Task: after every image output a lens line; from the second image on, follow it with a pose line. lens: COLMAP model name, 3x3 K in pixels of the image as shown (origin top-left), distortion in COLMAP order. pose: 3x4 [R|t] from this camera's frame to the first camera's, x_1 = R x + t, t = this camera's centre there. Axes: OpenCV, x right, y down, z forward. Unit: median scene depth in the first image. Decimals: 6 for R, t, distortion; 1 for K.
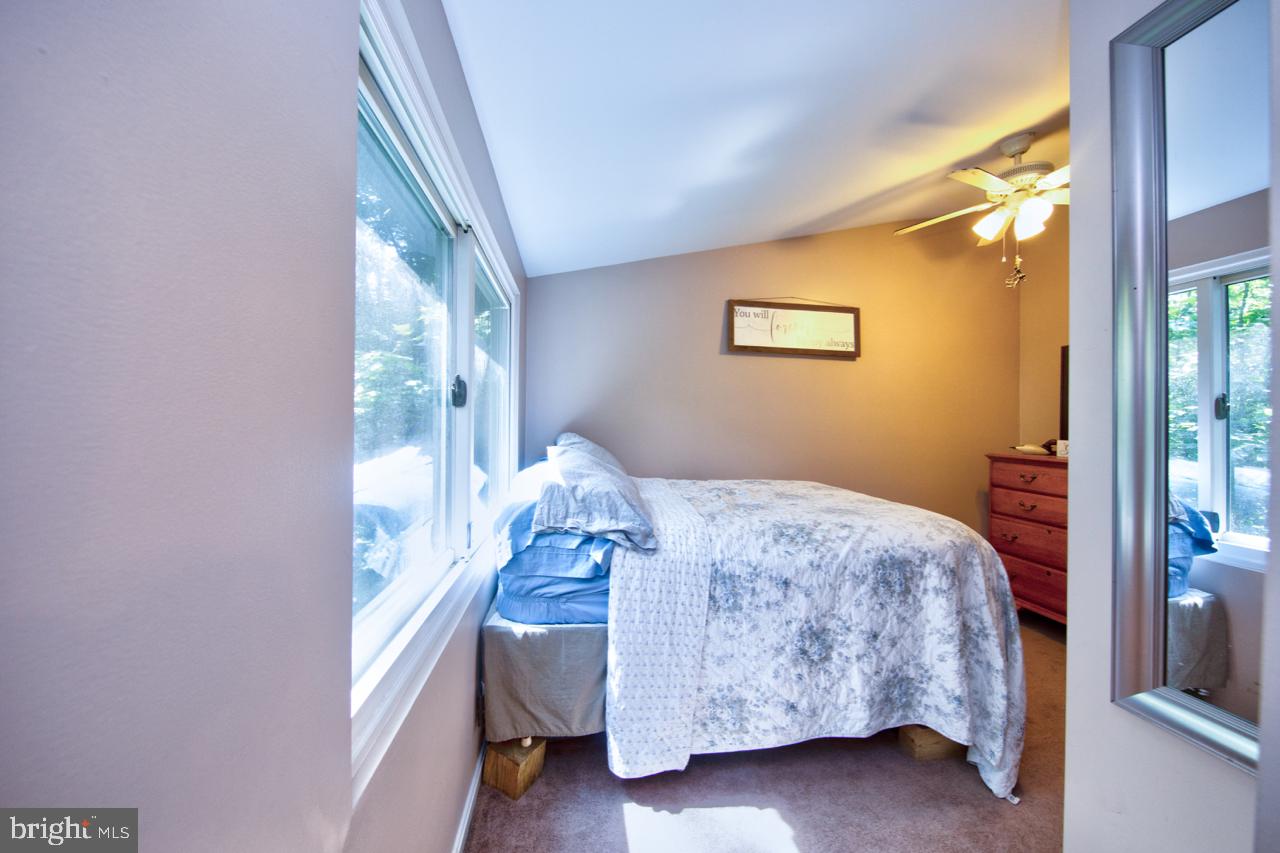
lens RADIAL K [[441.6, 0, 635.8], [0, 441.6, 429.2], [0, 0, 1]] dist [0.001302, -0.001427]
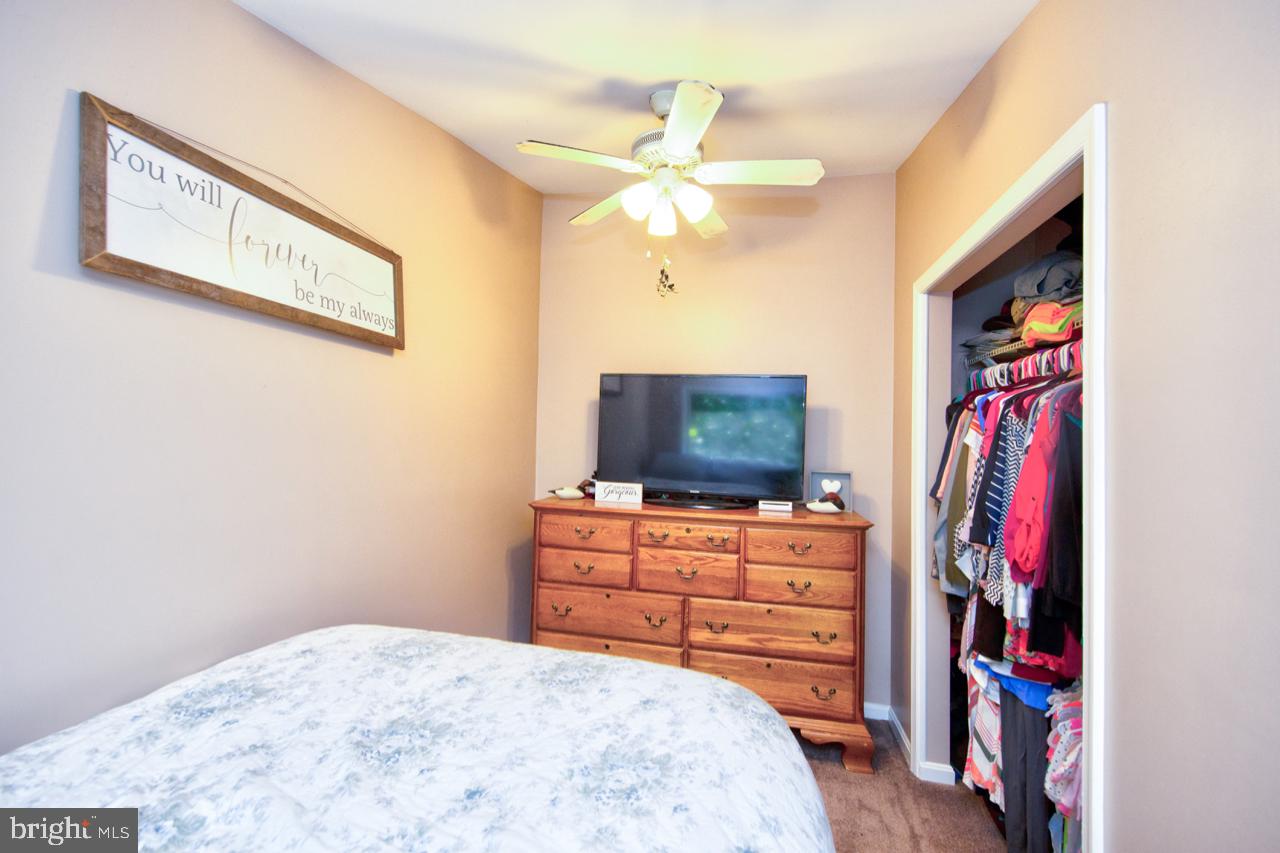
lens RADIAL K [[531.7, 0, 635.0], [0, 531.7, 429.6], [0, 0, 1]] dist [-0.001046, -0.000419]
pose [[0.356436, 0.002827, 0.934315, 0.013215], [-0.013336, 0.999909, 0.002062, -0.075415], [-0.934224, -0.013195, 0.356442, 0.530830]]
